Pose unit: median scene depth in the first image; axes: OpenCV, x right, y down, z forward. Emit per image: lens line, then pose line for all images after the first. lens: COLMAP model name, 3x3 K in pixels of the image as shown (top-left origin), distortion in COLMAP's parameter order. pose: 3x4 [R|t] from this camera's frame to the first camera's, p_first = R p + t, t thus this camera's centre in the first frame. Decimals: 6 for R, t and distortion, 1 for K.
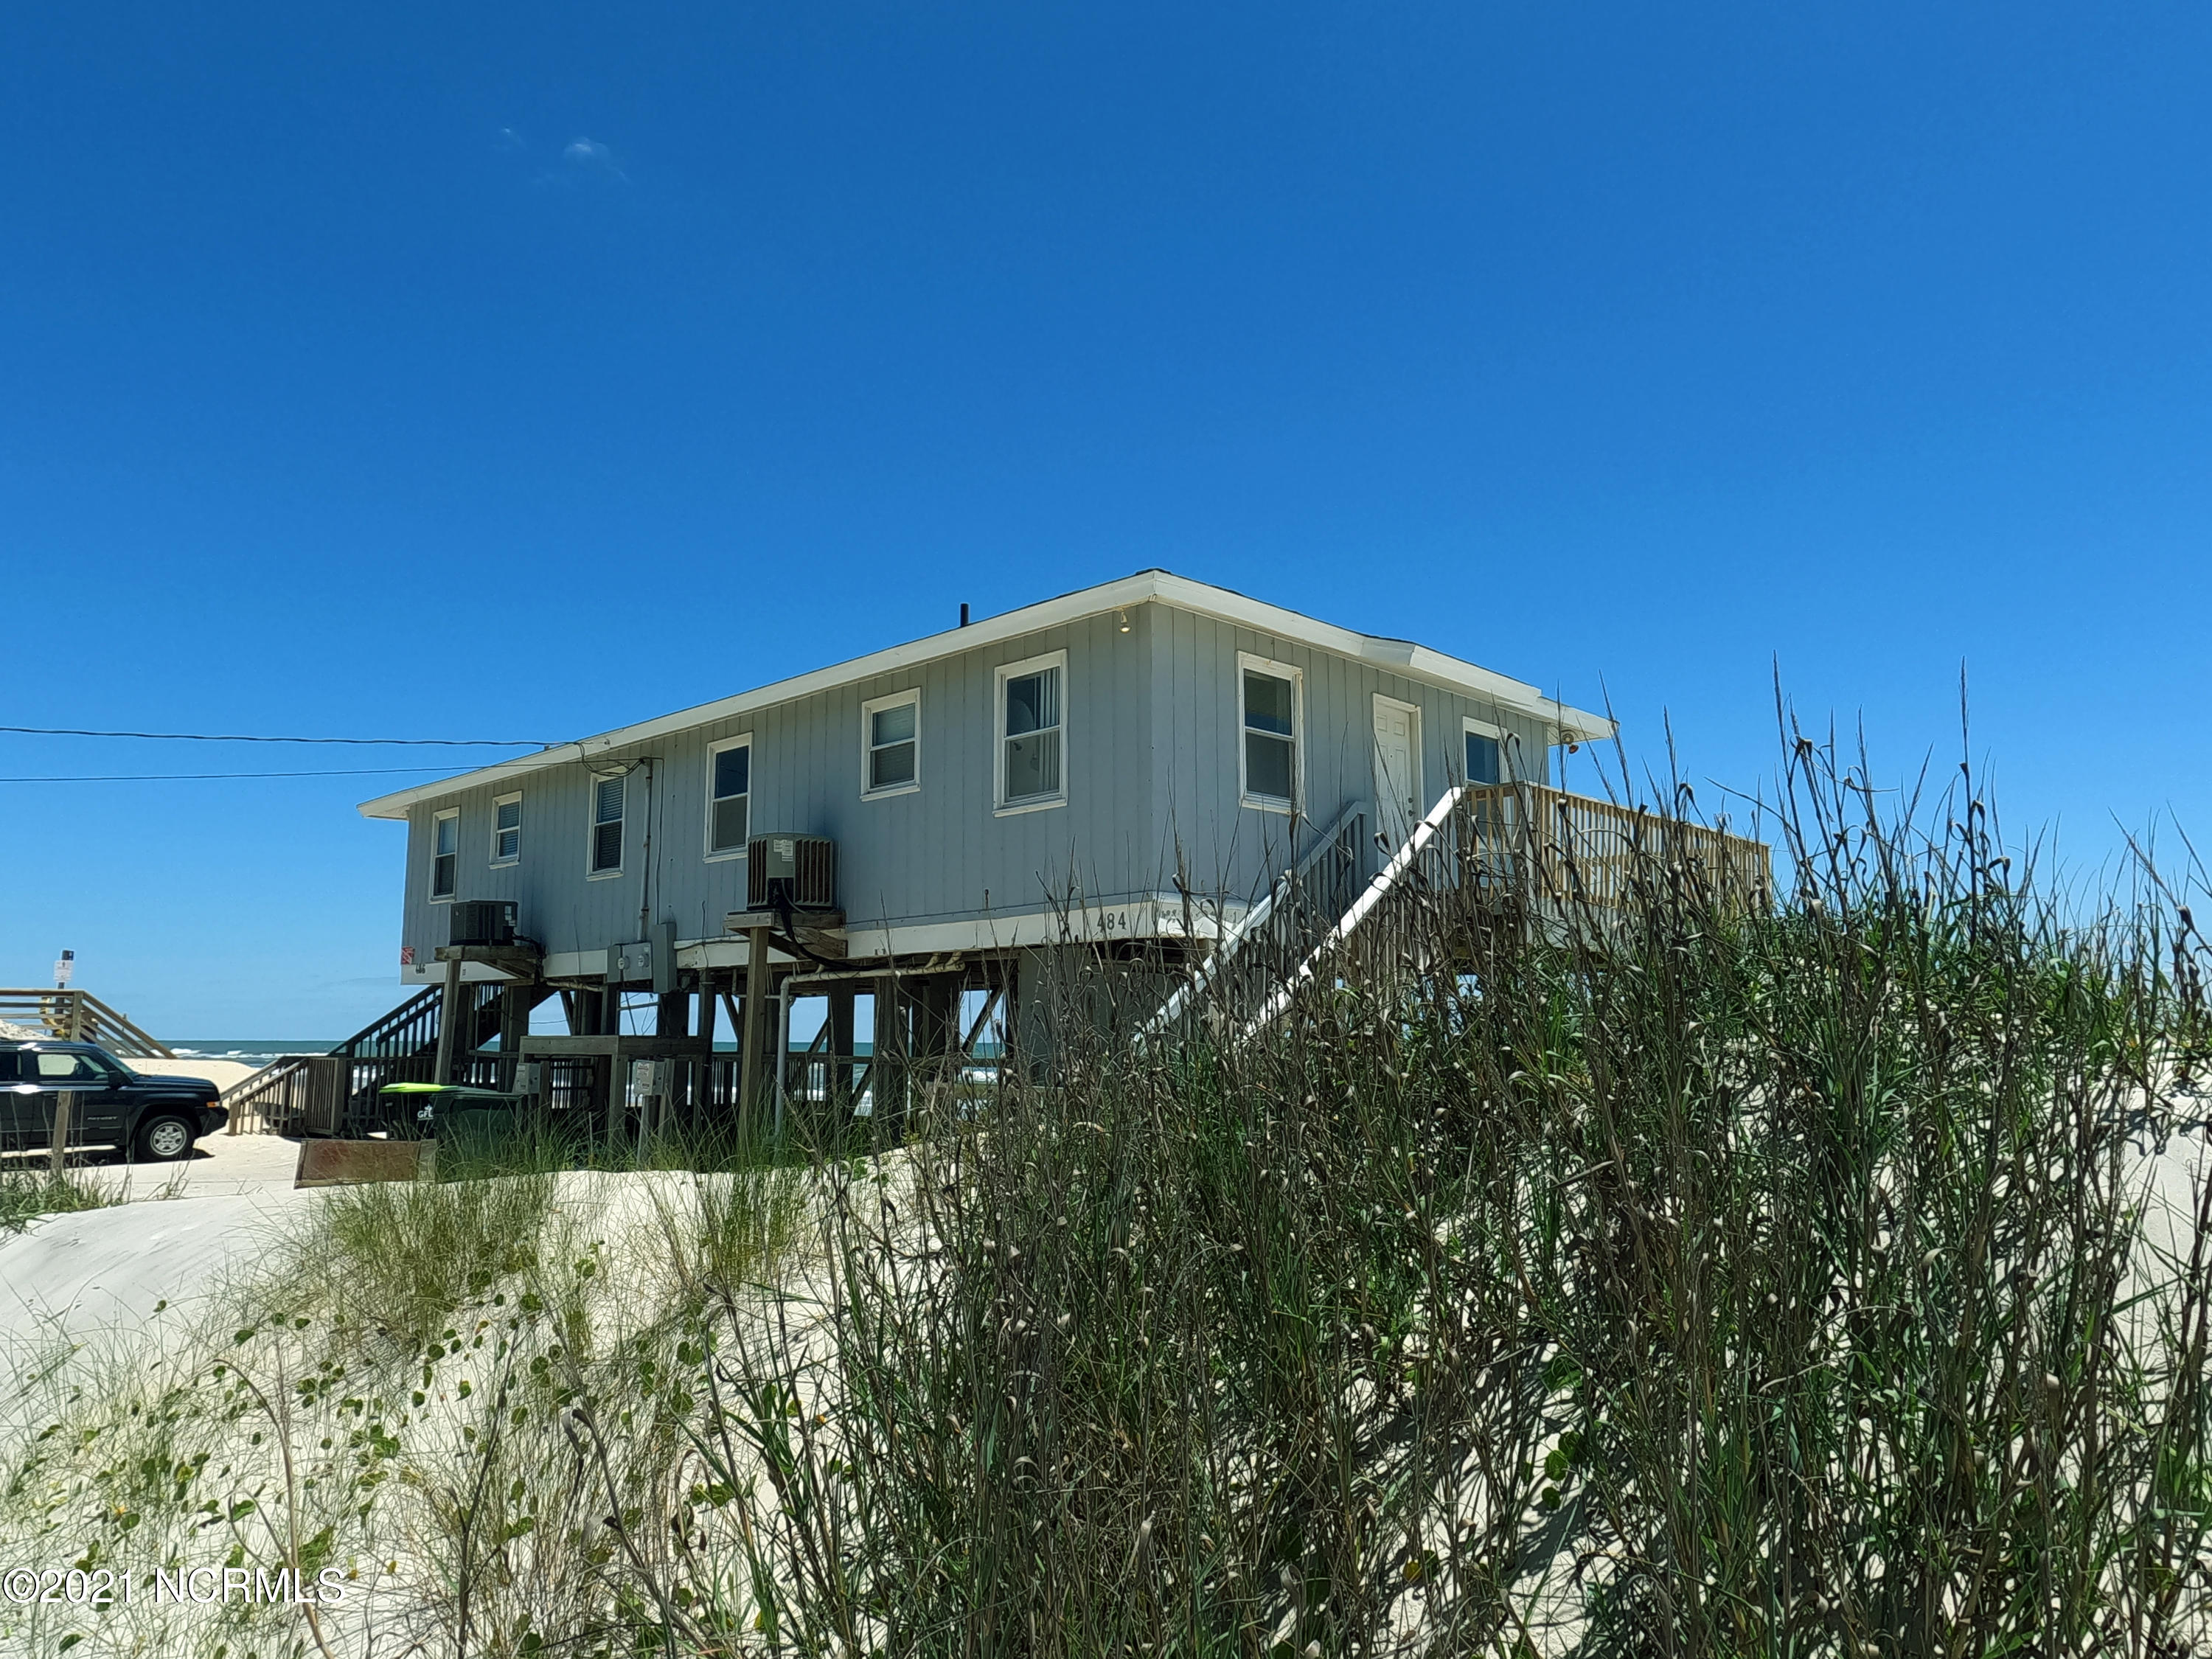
lens RADIAL K [[1495.9, 0, 1102.1], [0, 1495.9, 830.3], [0, 0, 1]] dist [0.006355, -0.001985]
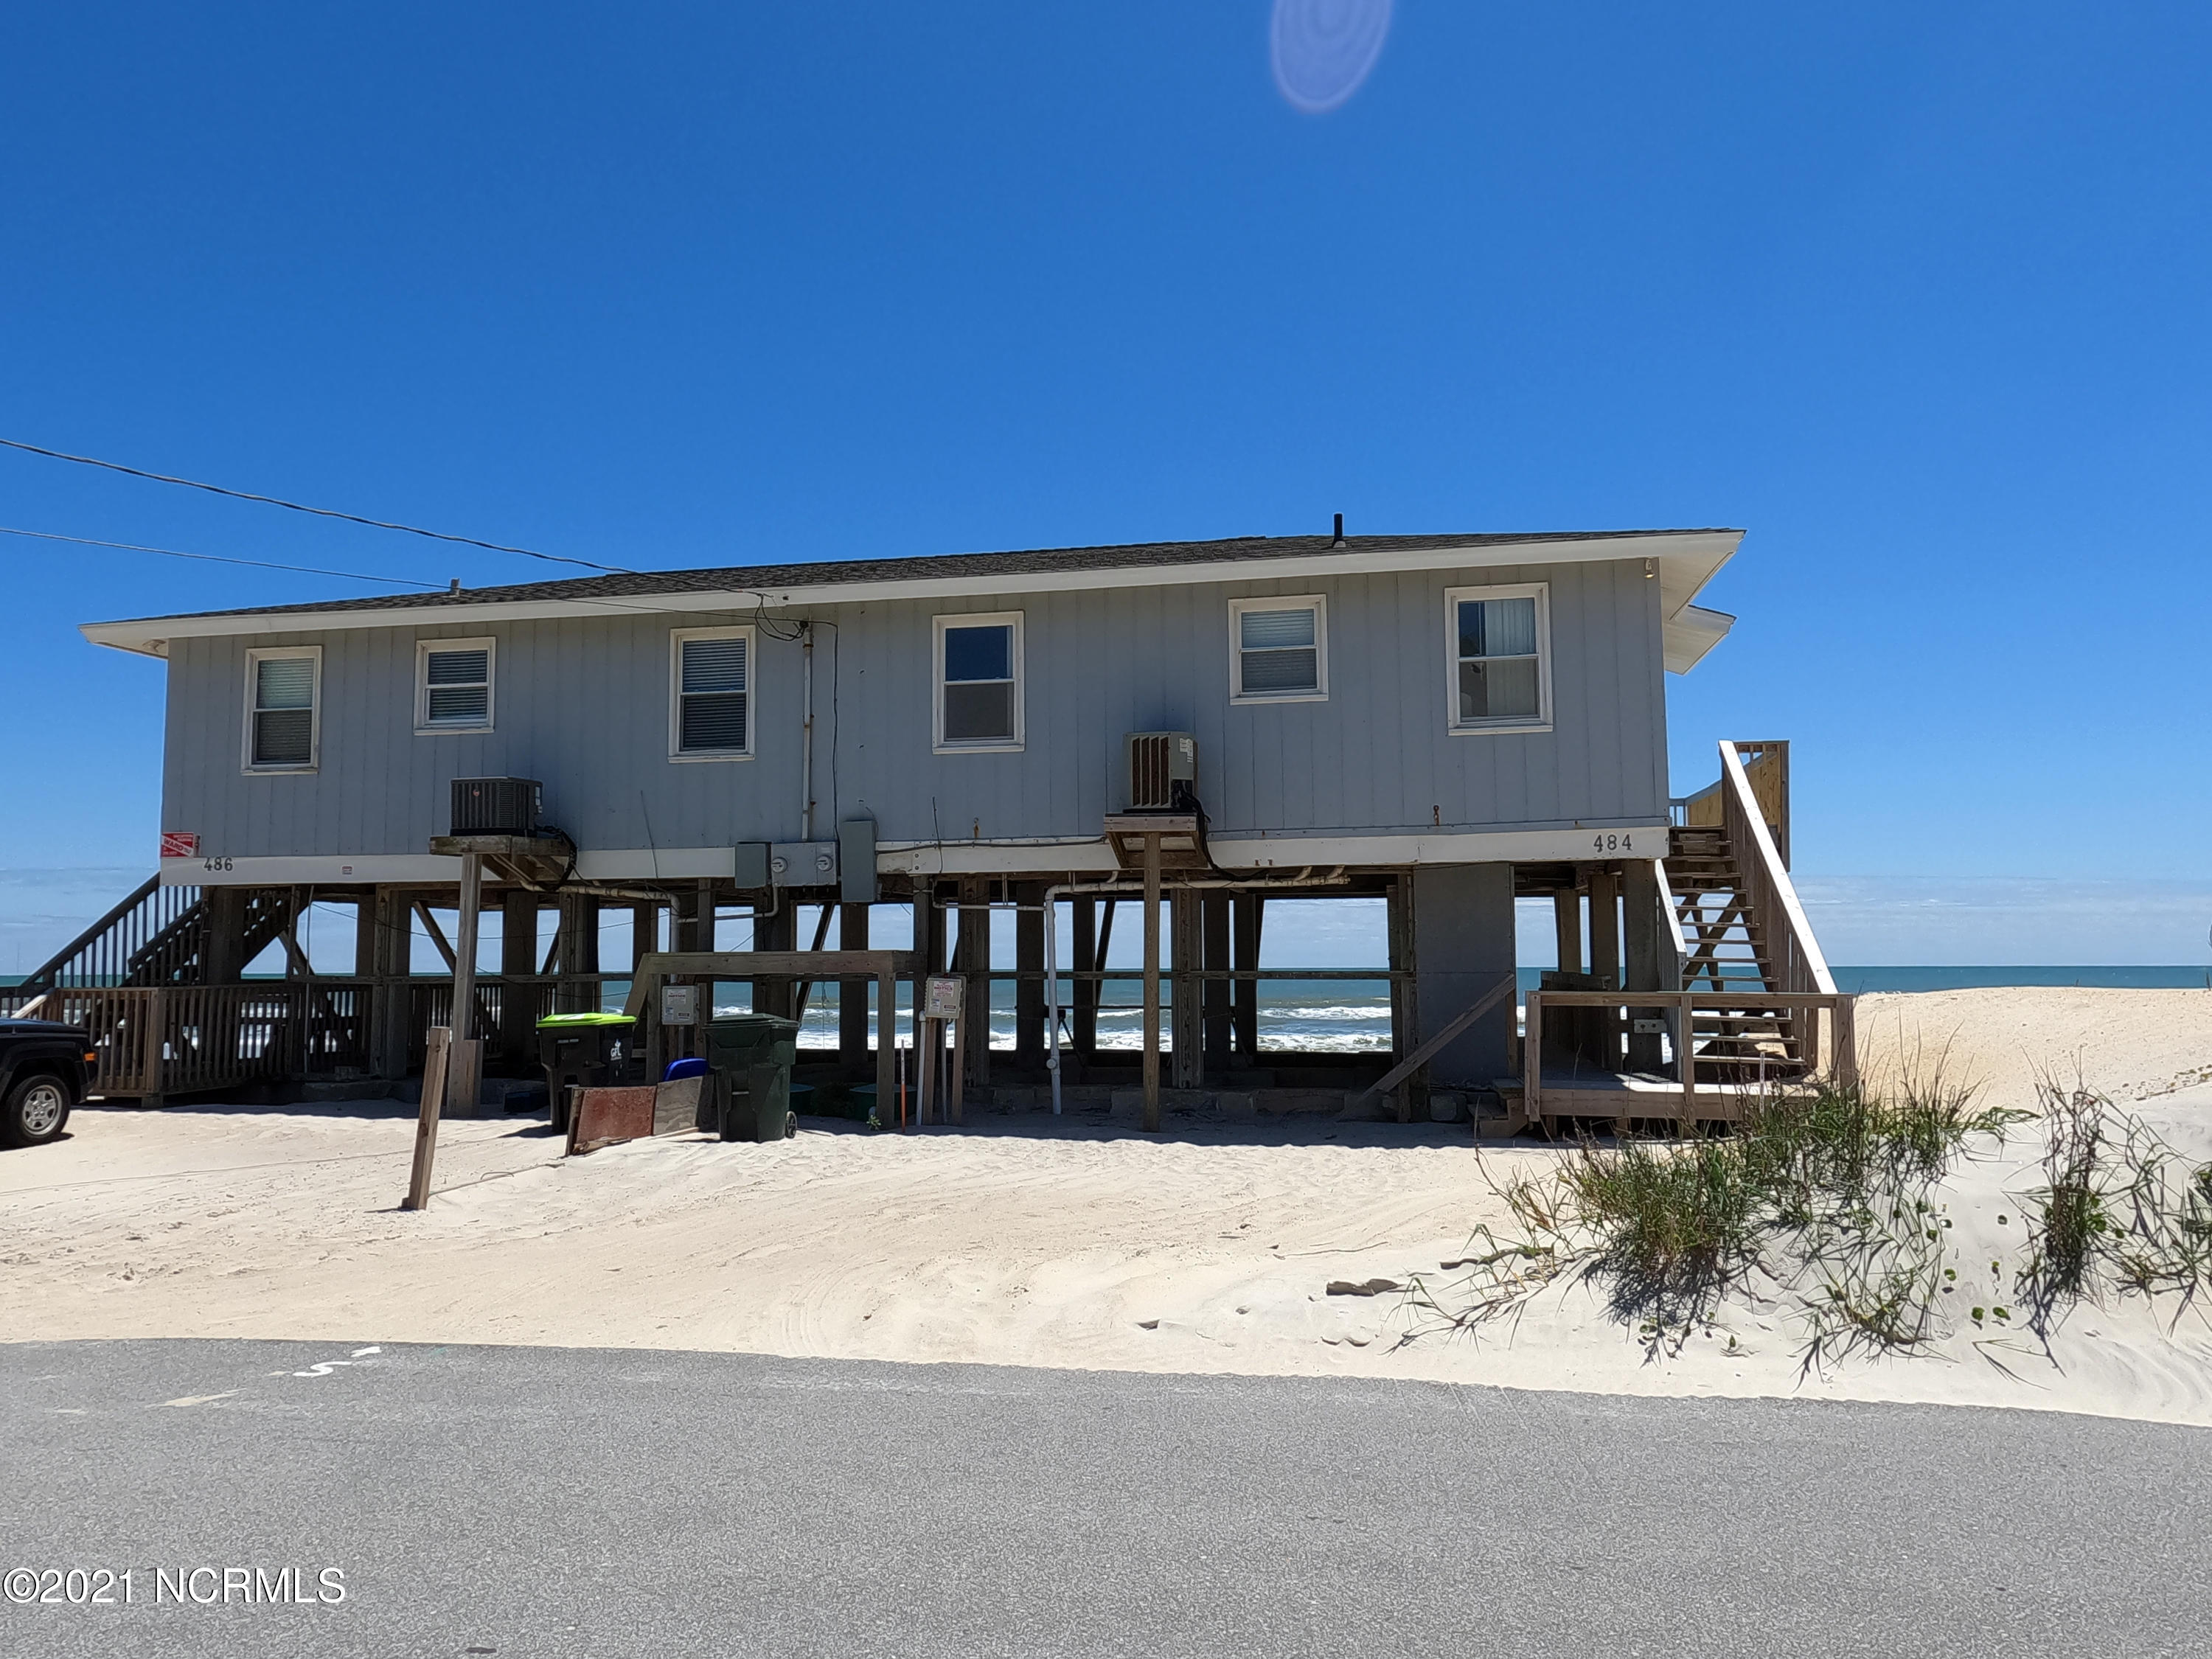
lens RADIAL K [[1495.9, 0, 1102.1], [0, 1495.9, 830.3], [0, 0, 1]] dist [0.006355, -0.001985]
pose [[0.831943, 0.040127, 0.553408, -0.678407], [-0.069808, 0.997026, 0.032651, 0.031641], [-0.550452, -0.065796, 0.832270, 0.222306]]
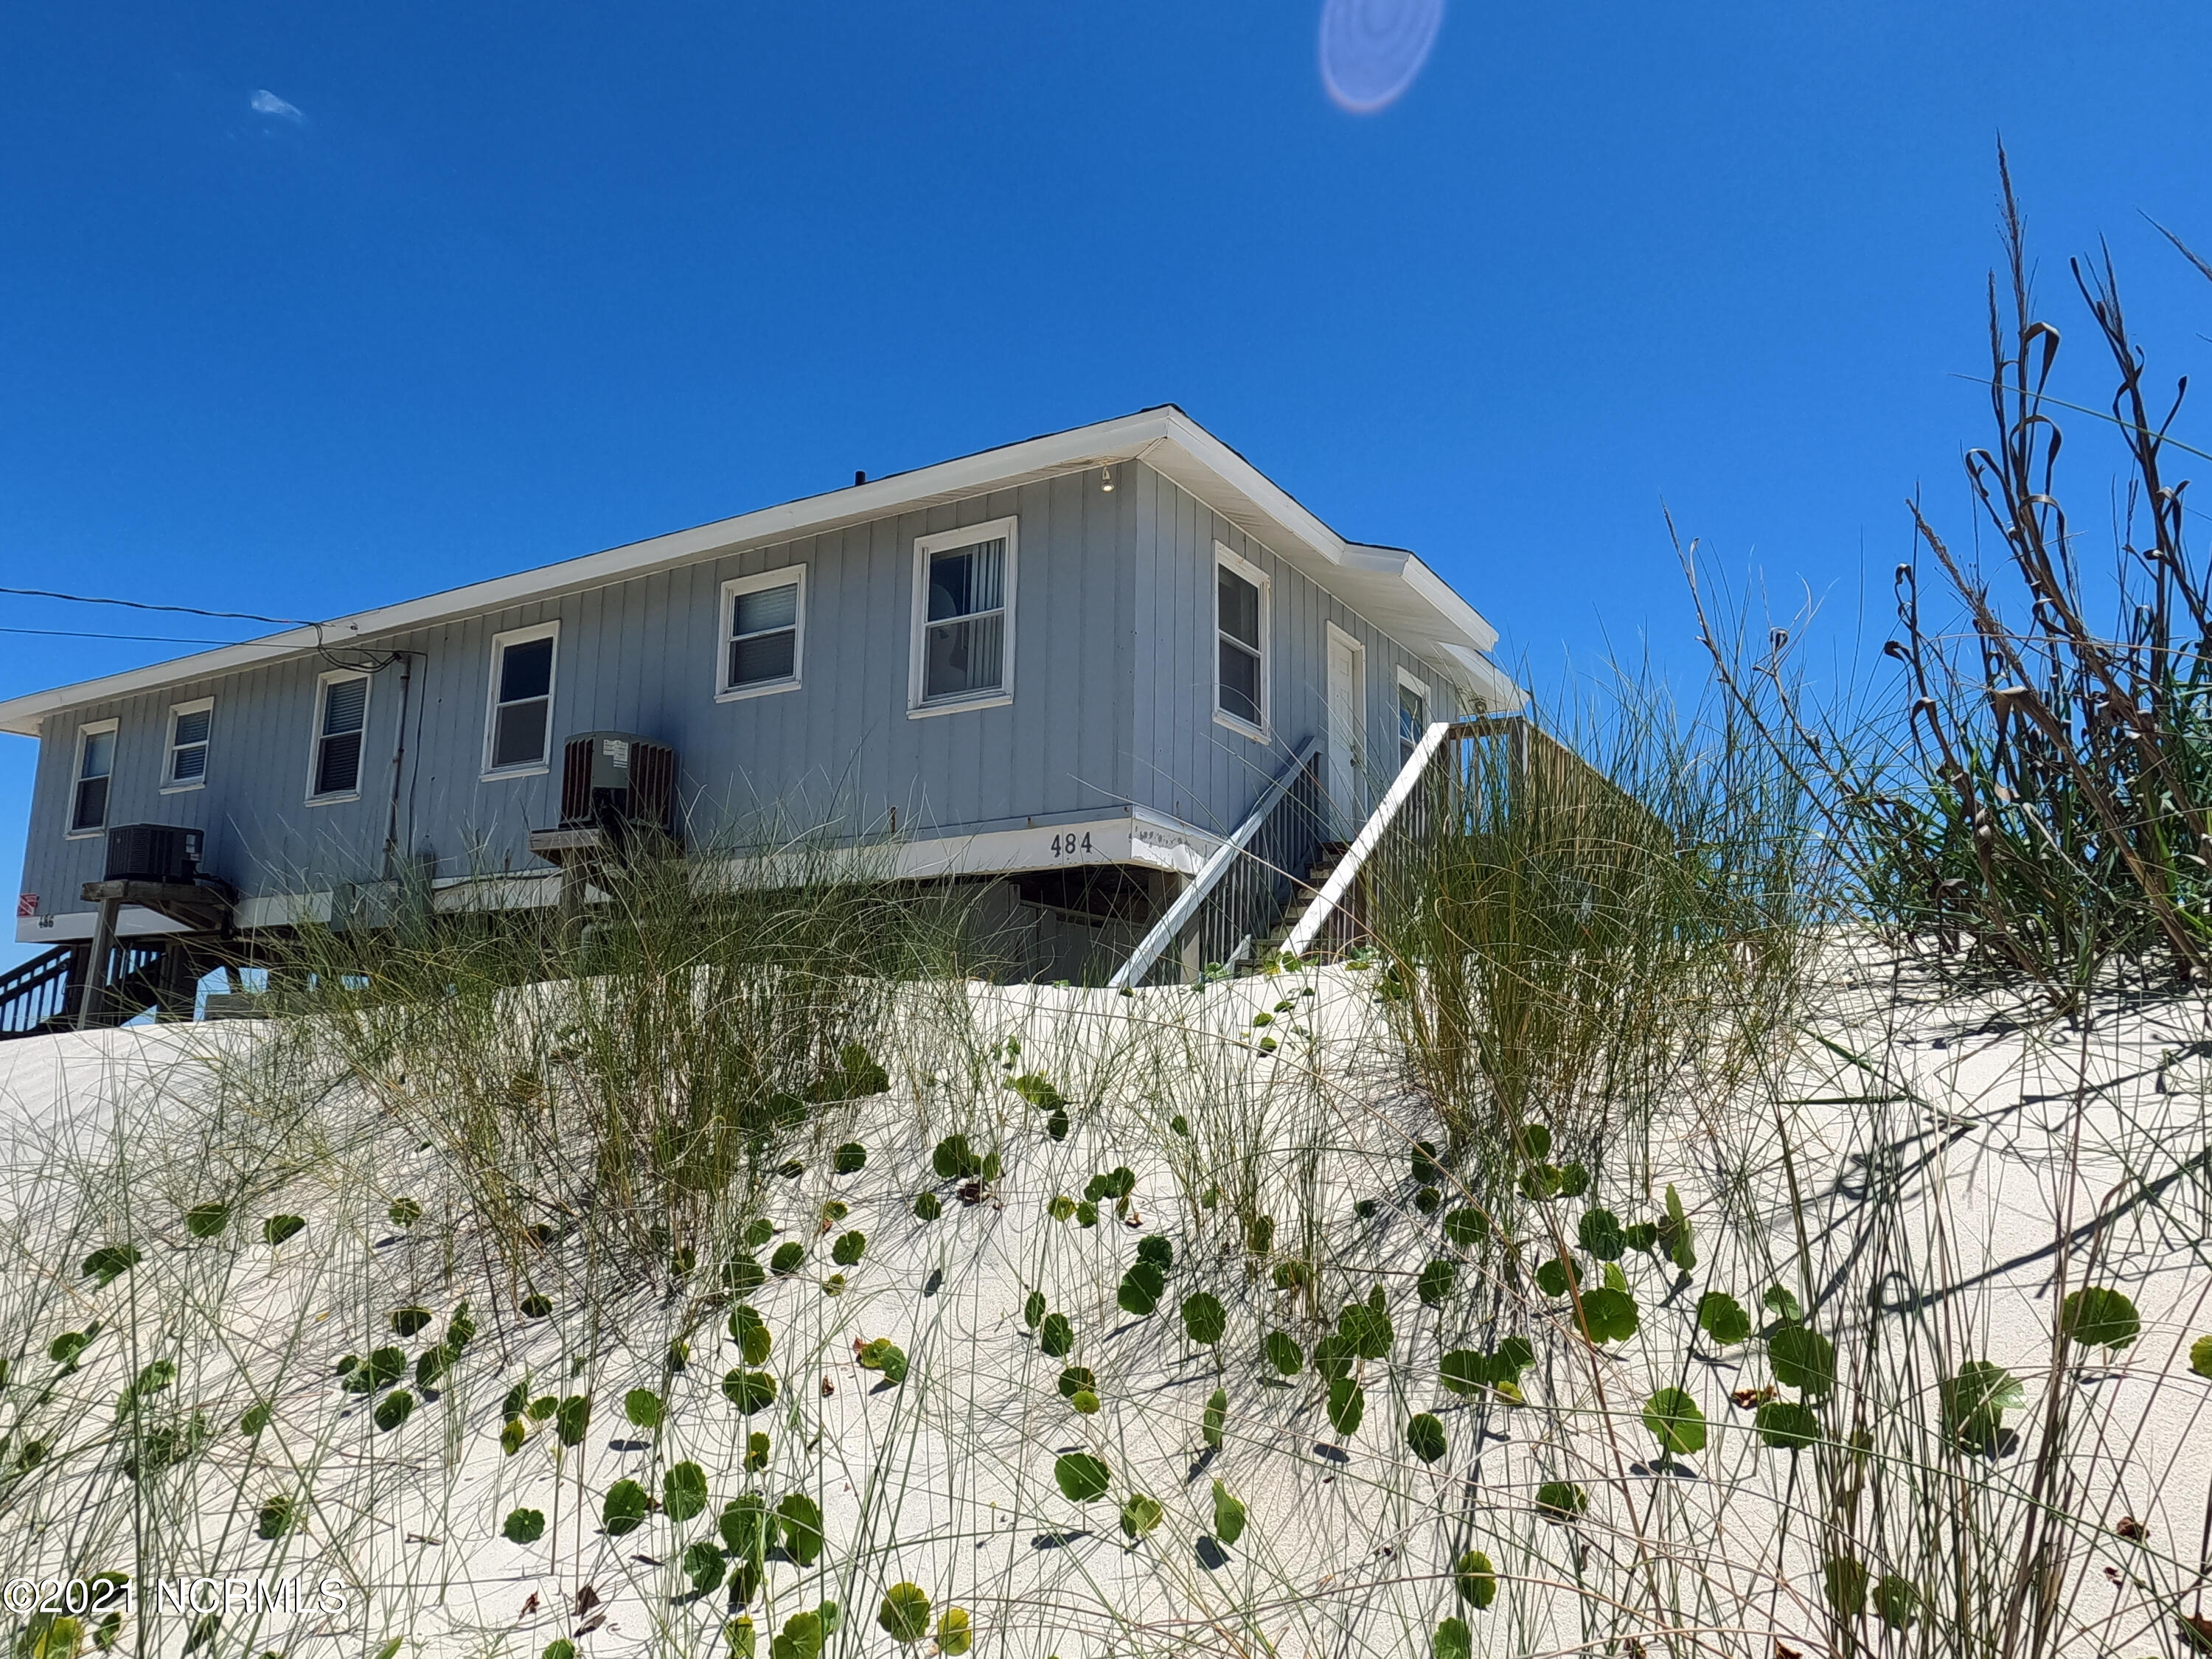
lens RADIAL K [[1495.9, 0, 1102.1], [0, 1495.9, 830.3], [0, 0, 1]] dist [0.006355, -0.001985]
pose [[0.976199, 0.055999, 0.209524, -0.110497], [-0.049627, 0.998135, -0.035551, 0.061133], [-0.211124, 0.024307, 0.977157, 0.151503]]
